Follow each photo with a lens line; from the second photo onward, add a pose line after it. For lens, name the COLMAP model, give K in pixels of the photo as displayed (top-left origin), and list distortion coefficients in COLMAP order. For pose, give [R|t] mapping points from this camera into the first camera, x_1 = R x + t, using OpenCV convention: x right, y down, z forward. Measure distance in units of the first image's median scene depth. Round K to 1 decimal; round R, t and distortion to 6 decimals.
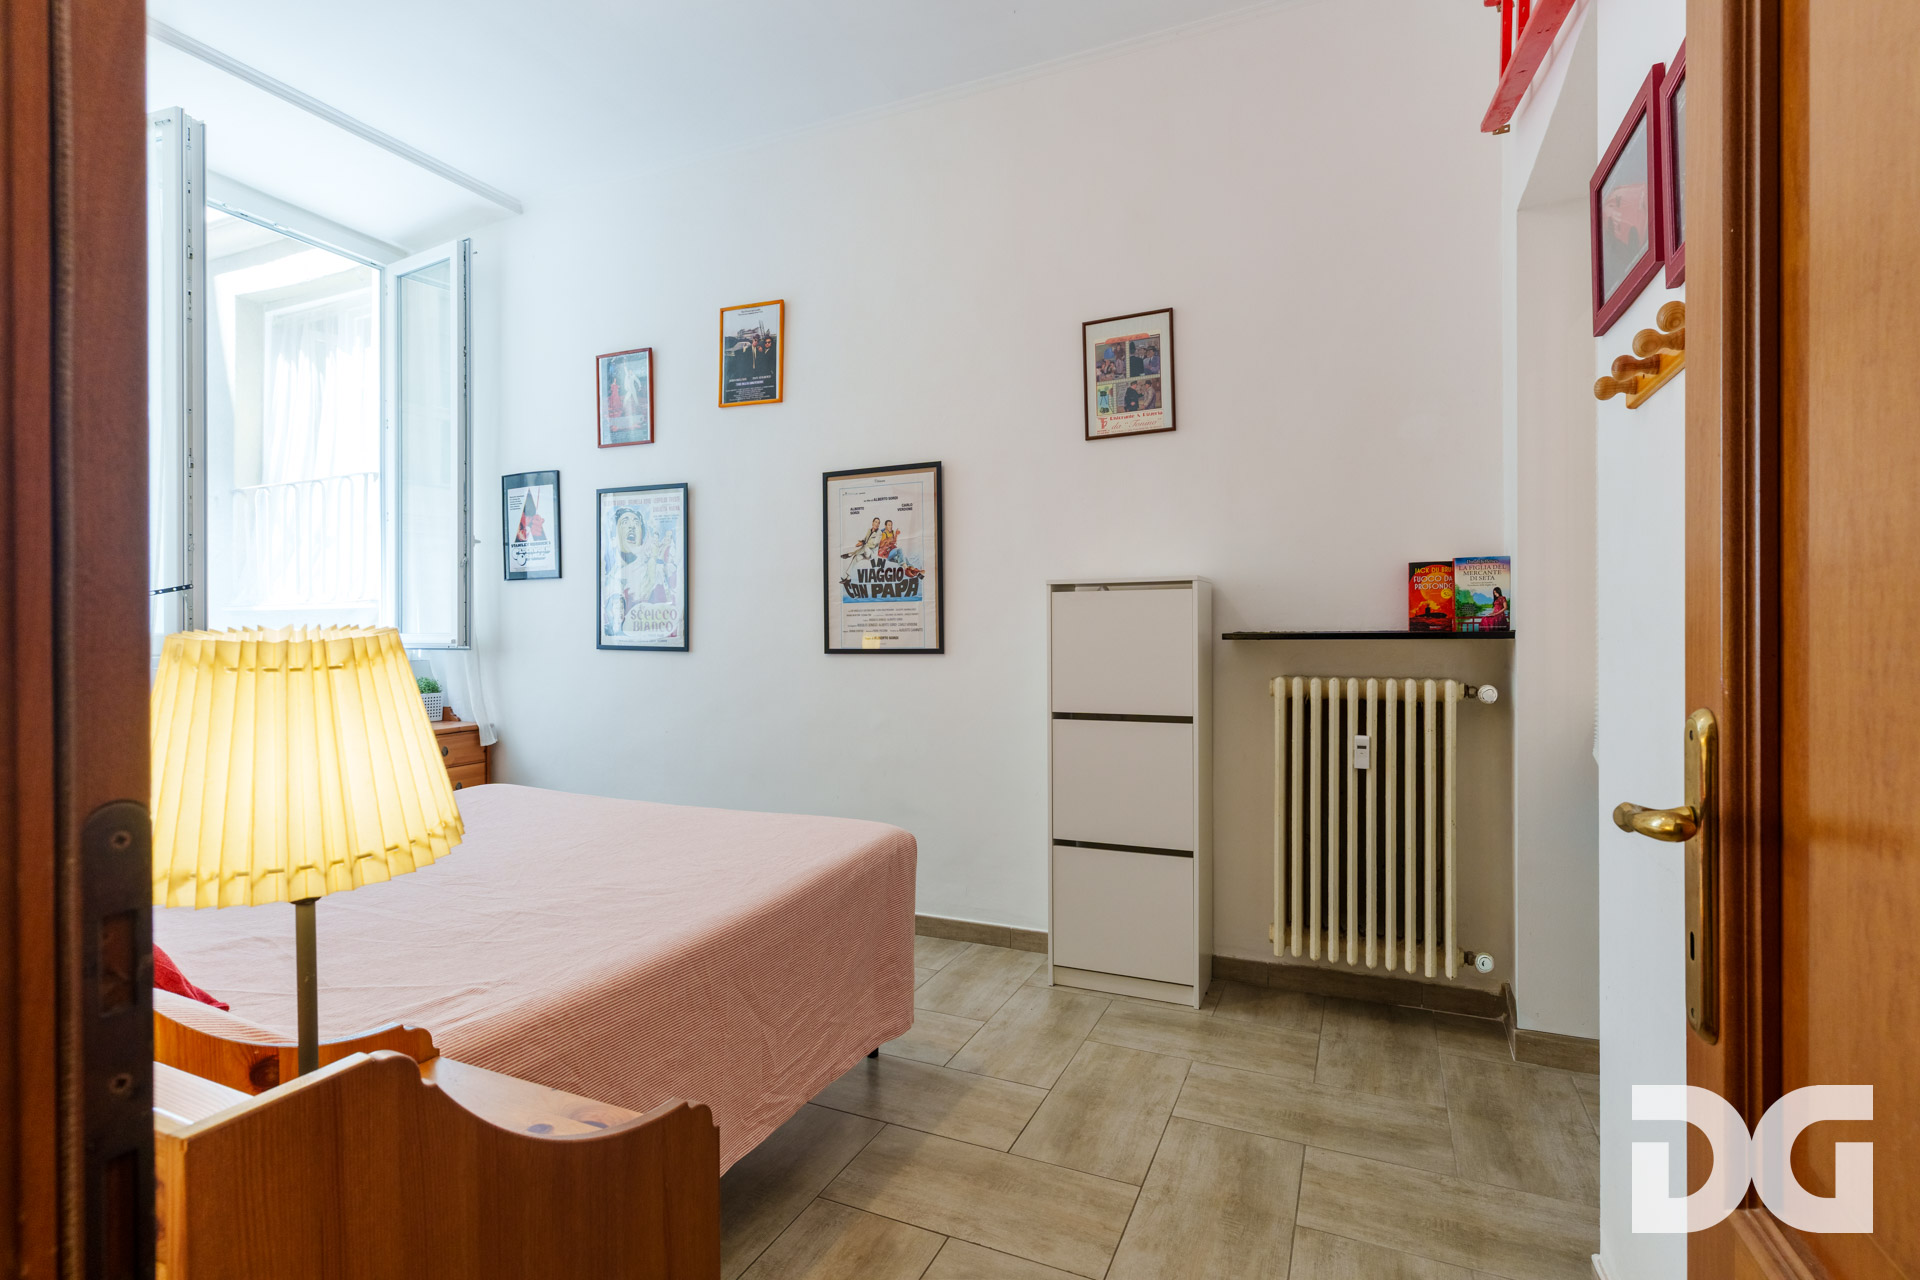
lens RADIAL K [[919.1, 0, 955.0], [0, 919.1, 628.8], [0, 0, 1]] dist [0.004539, -0.001322]
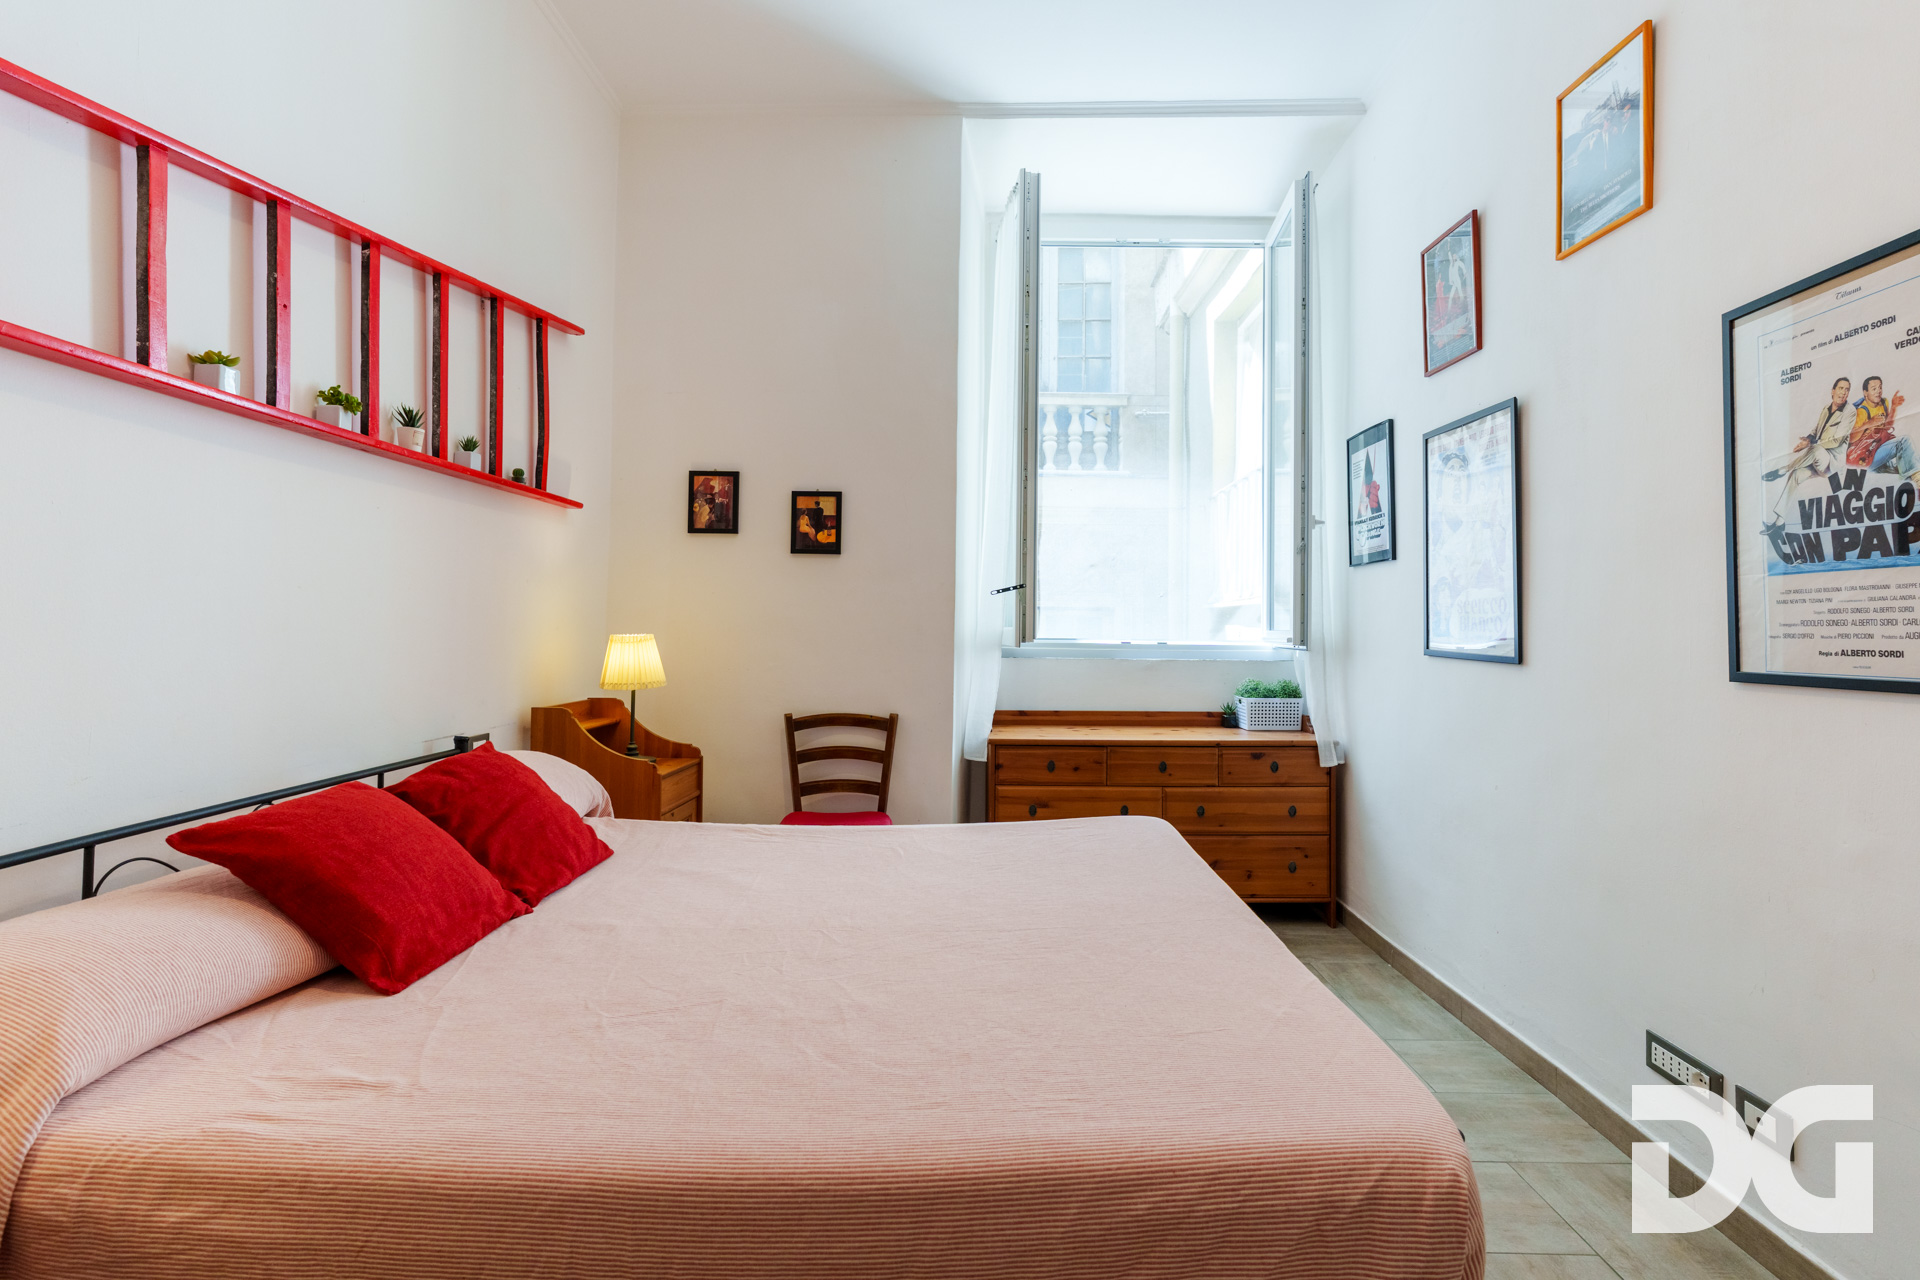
lens RADIAL K [[919.1, 0, 965.8], [0, 919.1, 593.3], [0, 0, 1]] dist [0.004539, -0.001322]
pose [[0.388324, -0.025356, -0.921174, 0.154448], [-0.007251, 0.999506, -0.030569, -0.001764], [0.921494, 0.018550, 0.387949, 0.445263]]
